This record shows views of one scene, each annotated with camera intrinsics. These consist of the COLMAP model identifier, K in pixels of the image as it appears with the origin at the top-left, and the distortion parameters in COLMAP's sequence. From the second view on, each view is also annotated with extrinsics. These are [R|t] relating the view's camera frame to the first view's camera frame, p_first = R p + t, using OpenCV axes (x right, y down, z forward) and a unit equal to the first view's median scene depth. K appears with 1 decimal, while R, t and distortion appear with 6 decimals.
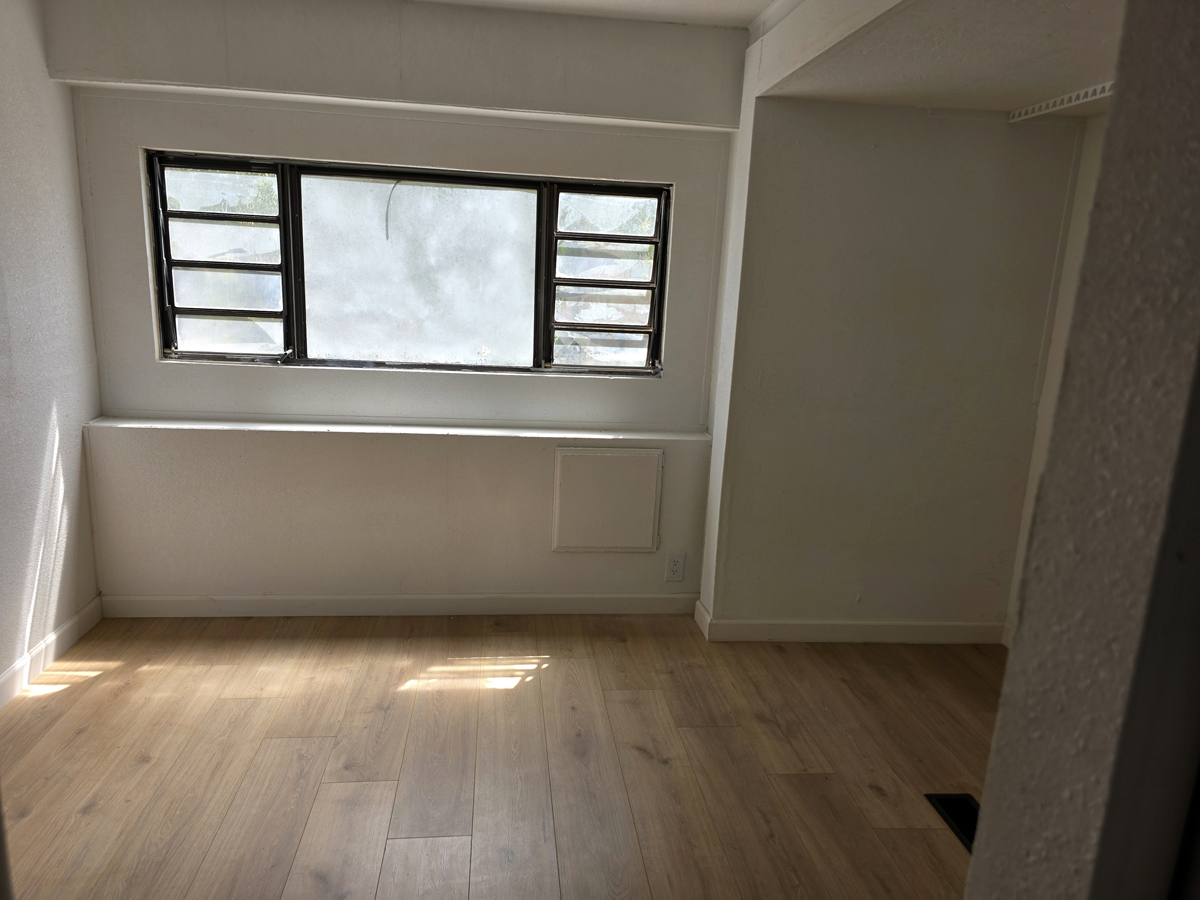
lens RADIAL K [[808.5, 0, 600.2], [0, 808.5, 447.2], [0, 0, 1]] dist [0.060527, -0.056020]
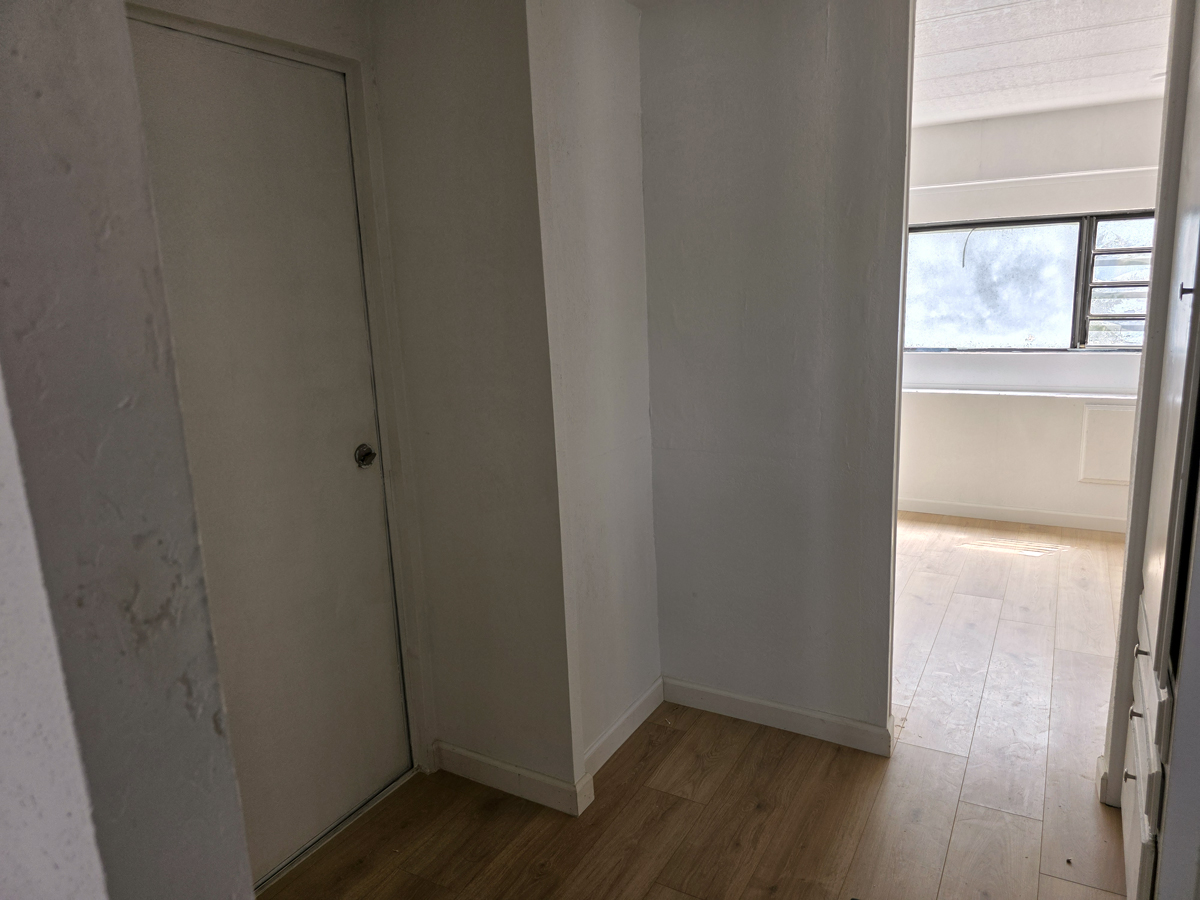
lens RADIAL K [[808.5, 0, 601.1], [0, 808.5, 445.6], [0, 0, 1]] dist [0.060527, -0.056020]
pose [[0.799217, 0.041350, -0.599618, 0.127761], [-0.048964, 0.998794, 0.003614, 0.105077], [0.599044, 0.026472, 0.800278, -0.618982]]
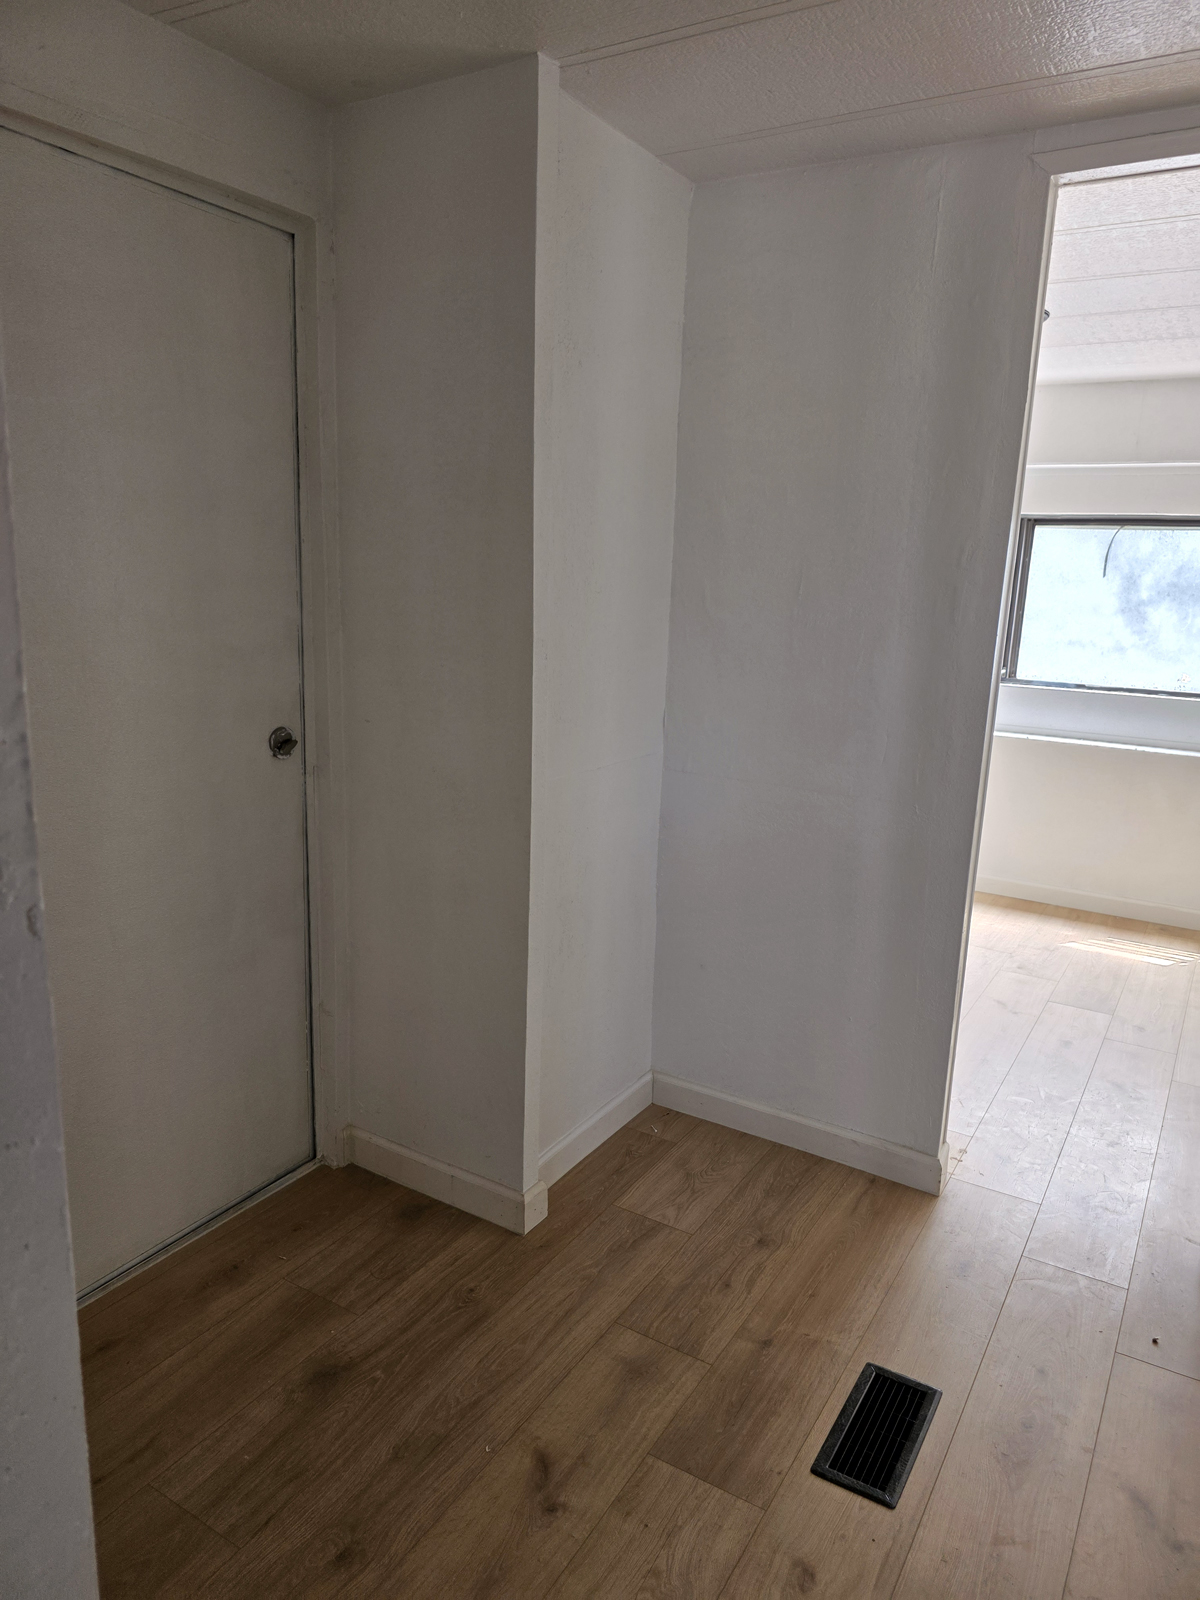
lens RADIAL K [[1078.0, 0, 605.1], [0, 1078.0, 808.1], [0, 0, 1]] dist [0.060527, -0.056020]
pose [[0.789850, 0.115776, -0.602274, 0.144440], [-0.130267, 0.991283, 0.019718, 0.126041], [0.599306, 0.062882, 0.798046, -0.617782]]
